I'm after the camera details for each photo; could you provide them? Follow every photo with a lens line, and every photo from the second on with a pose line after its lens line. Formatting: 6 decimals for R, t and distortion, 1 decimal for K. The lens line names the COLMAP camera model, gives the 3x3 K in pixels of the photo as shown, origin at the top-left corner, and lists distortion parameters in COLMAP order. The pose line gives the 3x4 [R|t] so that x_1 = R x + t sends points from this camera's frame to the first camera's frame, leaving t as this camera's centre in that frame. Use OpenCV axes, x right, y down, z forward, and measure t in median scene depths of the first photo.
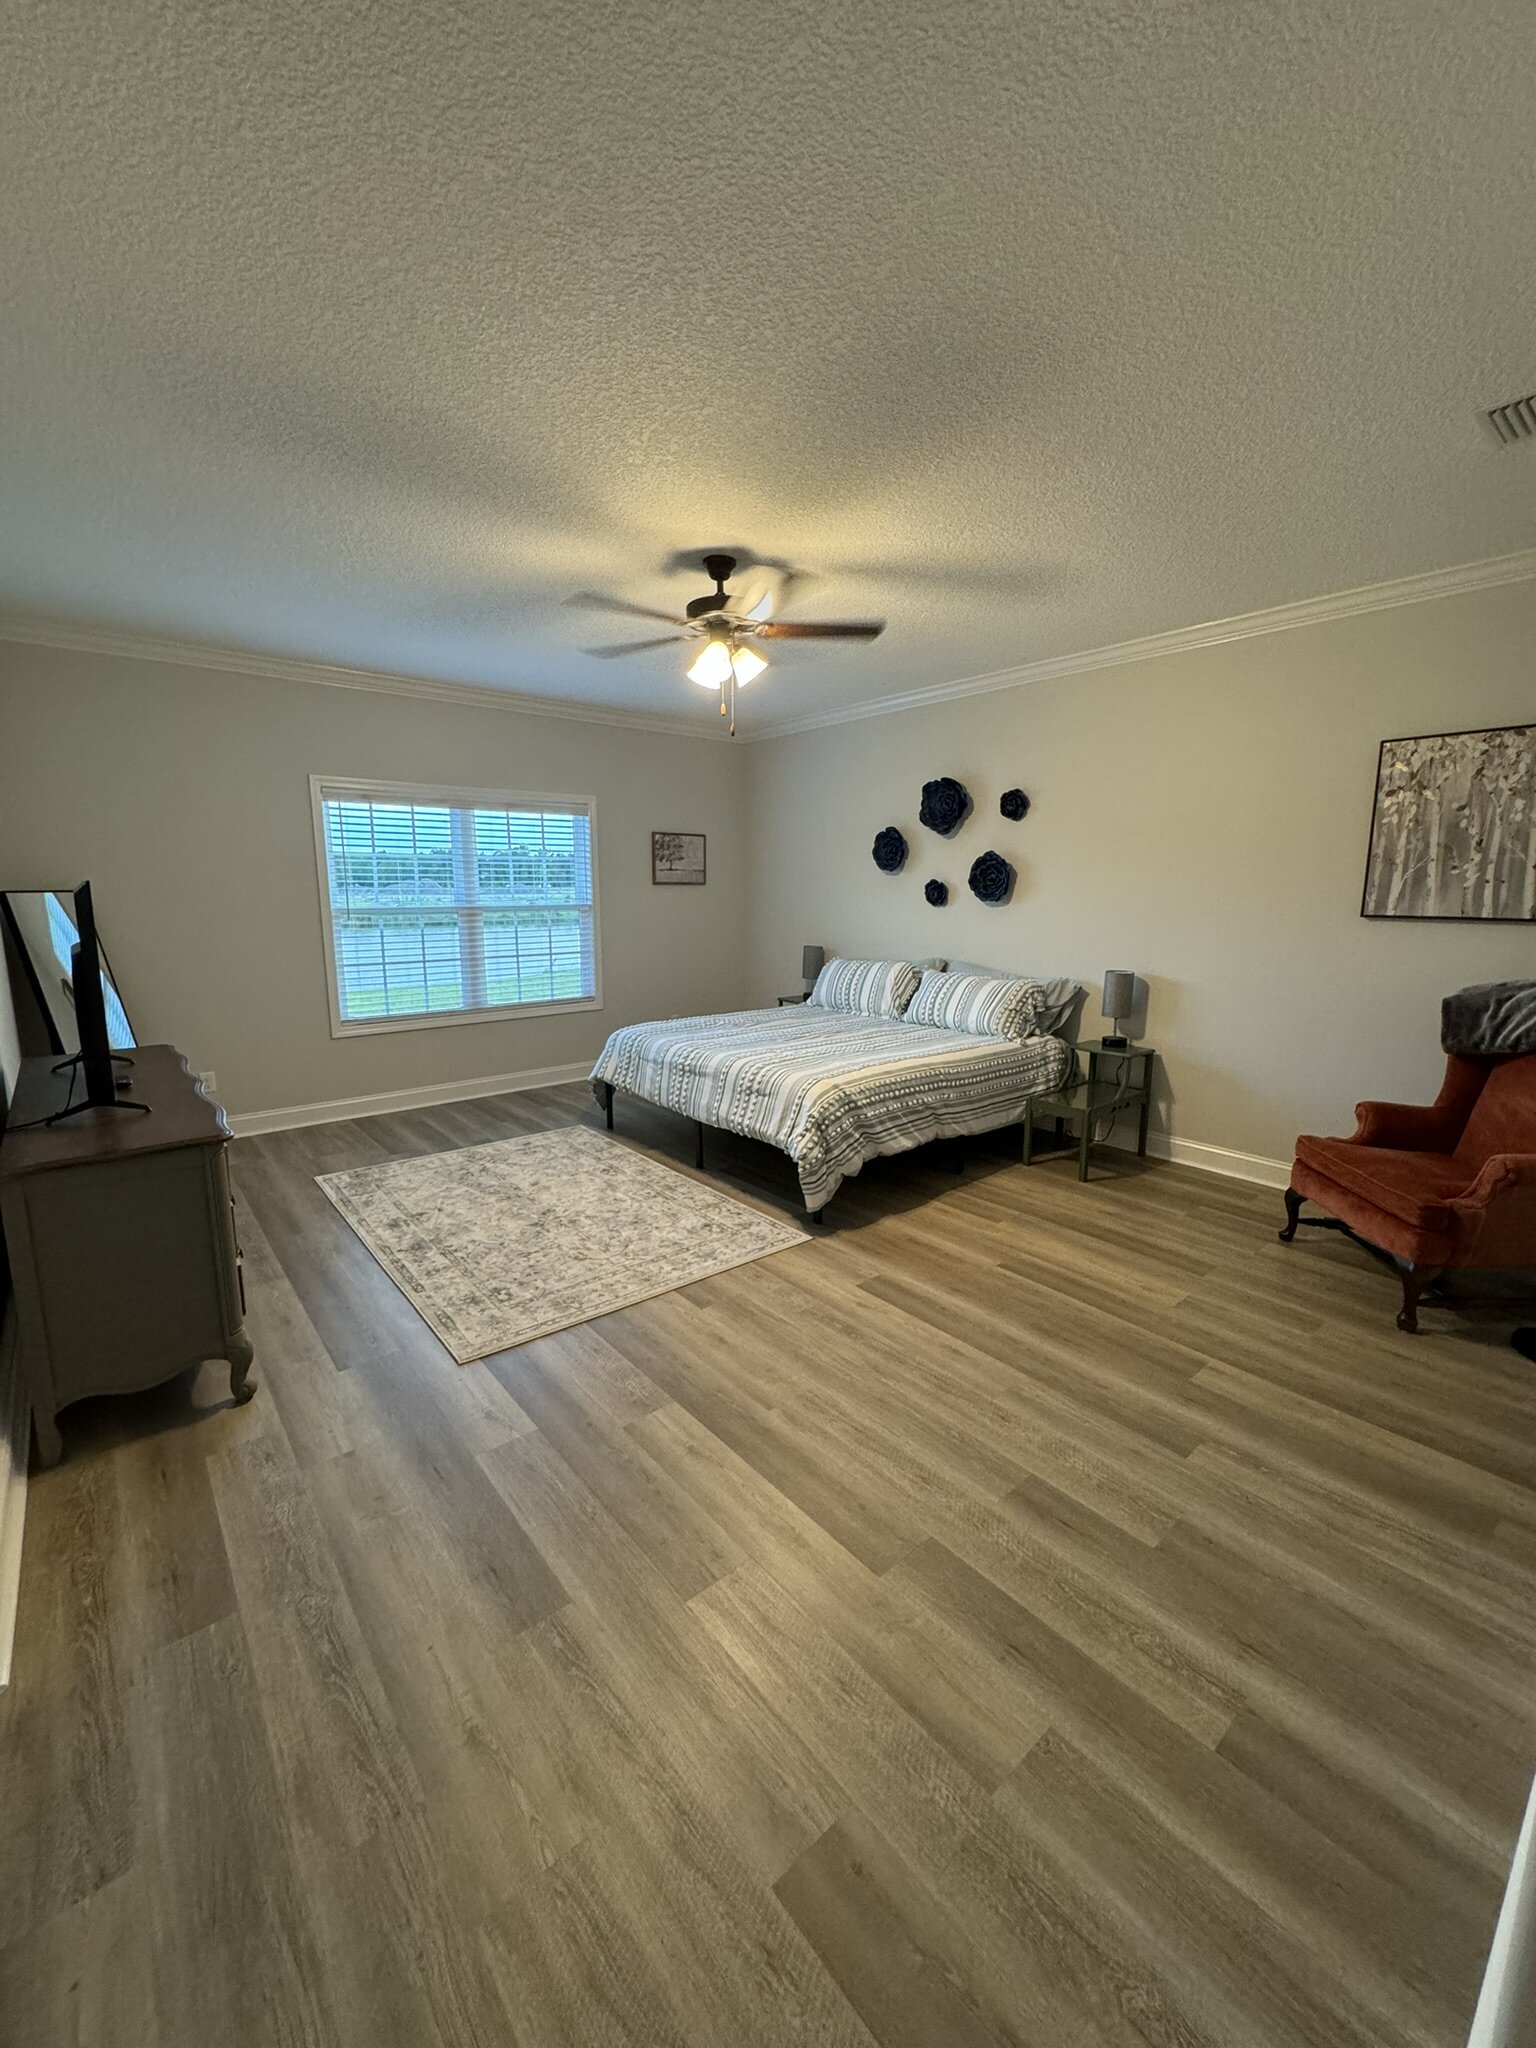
lens RADIAL K [[819.5, 0, 768.0], [0, 819.5, 1024.0], [0, 0, 1]] dist [-0.002505, -0.000444]
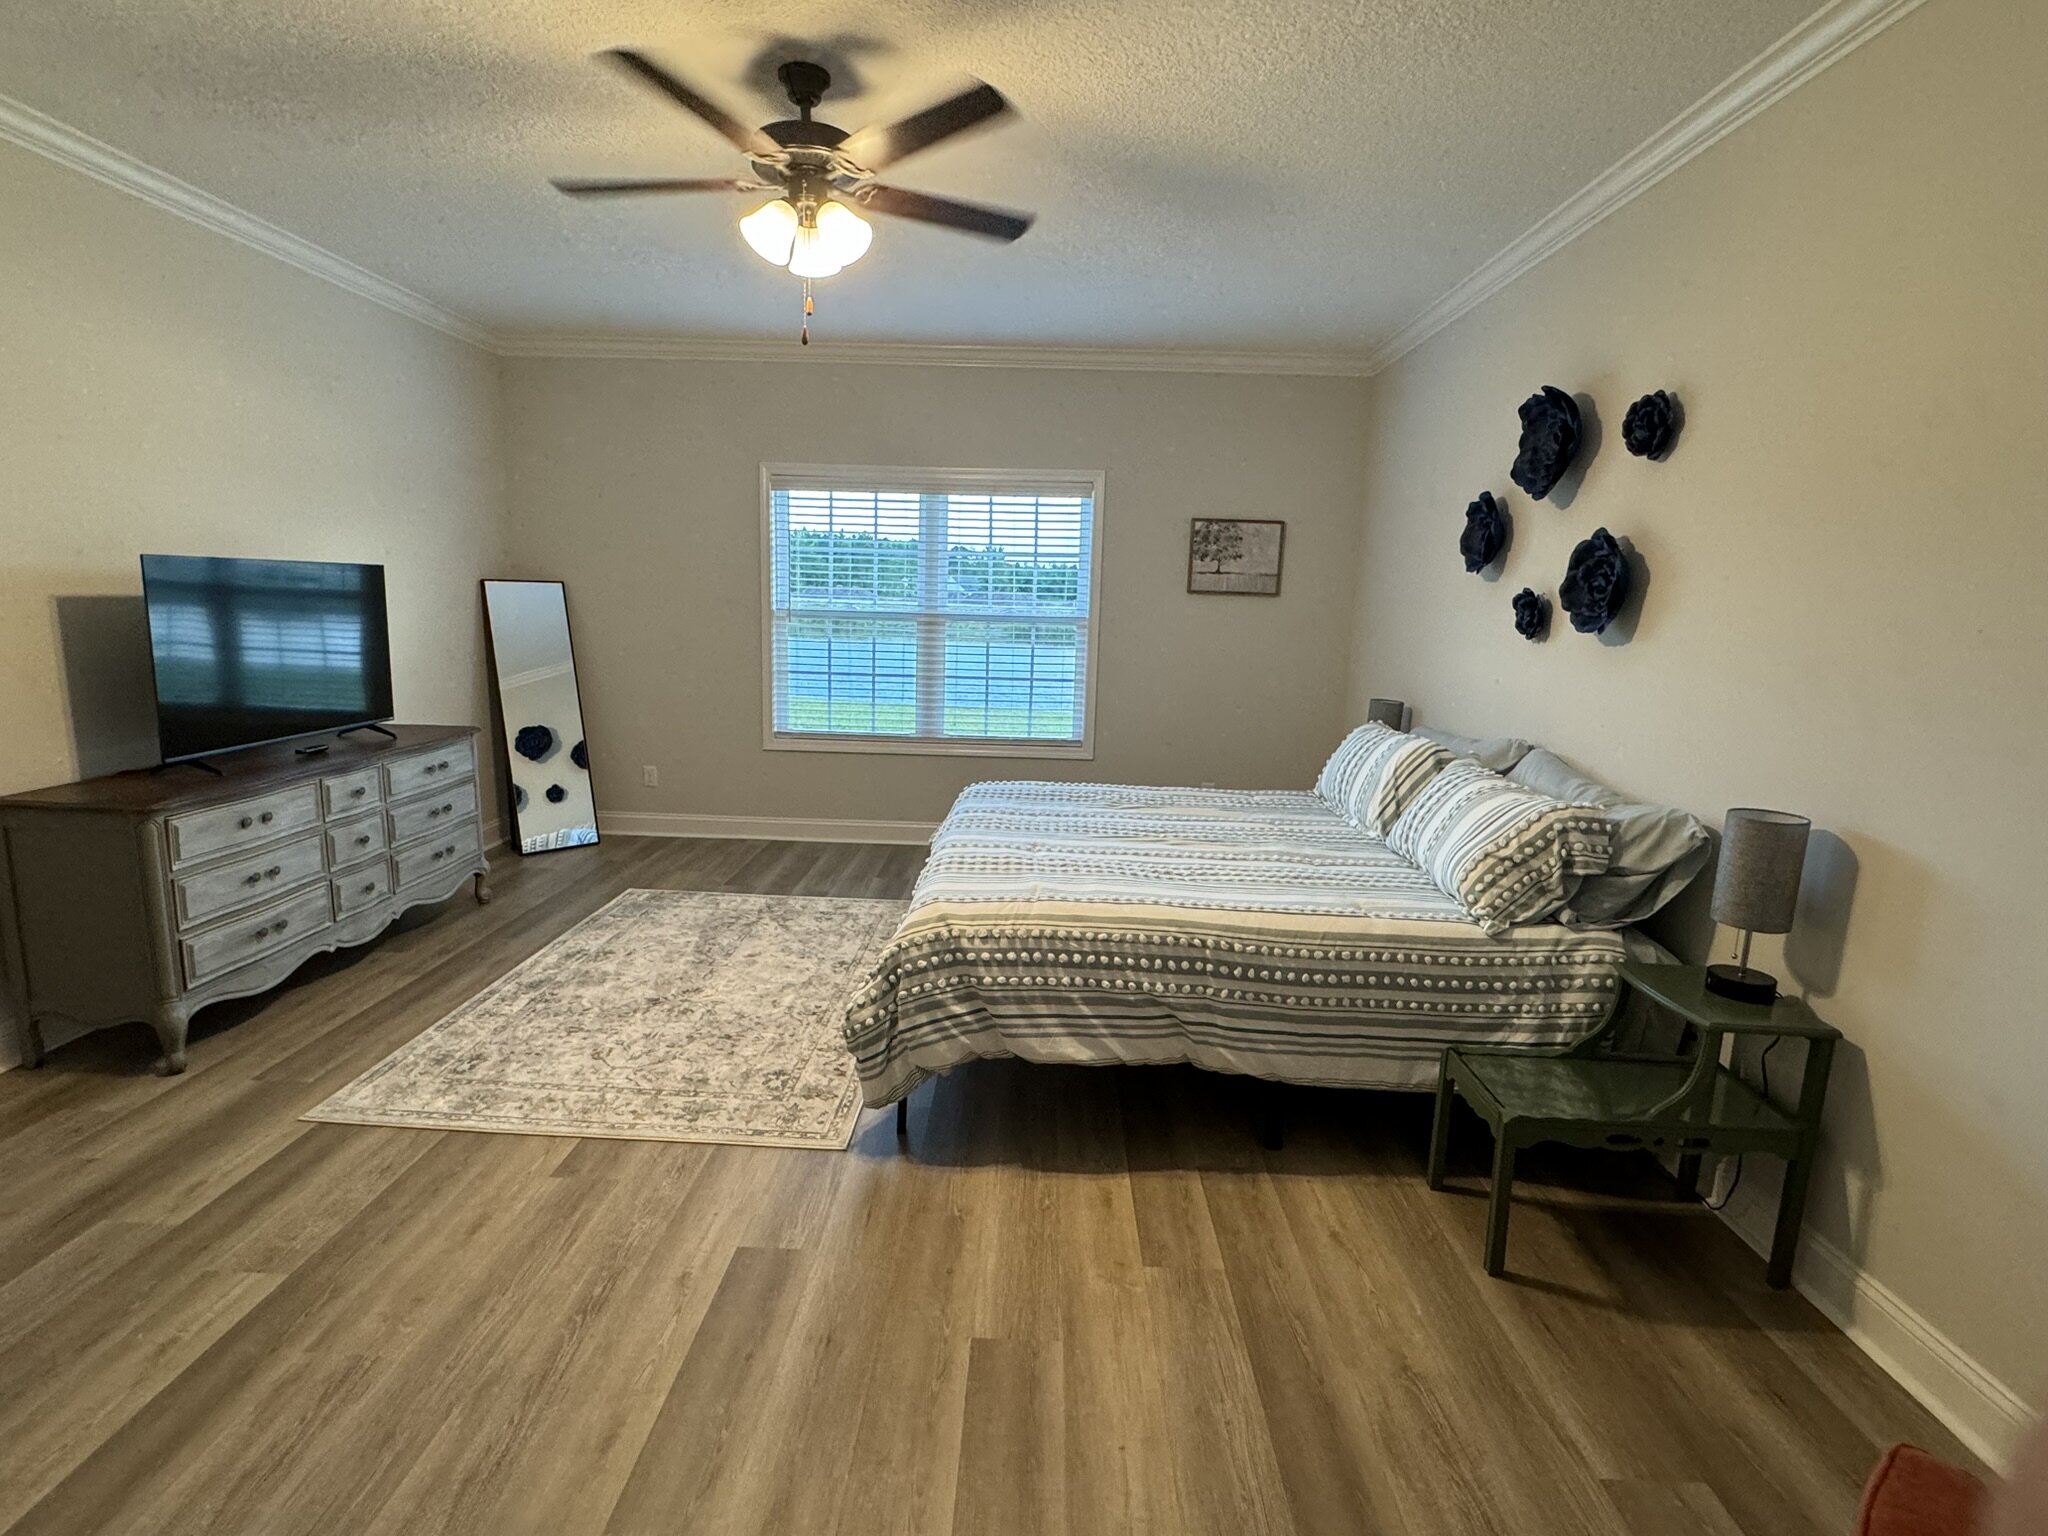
lens RADIAL K [[992.9, 0, 1024.0], [0, 992.9, 768.0], [0, 0, 1]] dist [-0.003009, 0.000040]
pose [[0.747560, 0.133328, -0.650675, 0.466247], [-0.138689, 0.989385, 0.043392, -0.056767], [0.649554, 0.057803, 0.758115, 0.390488]]
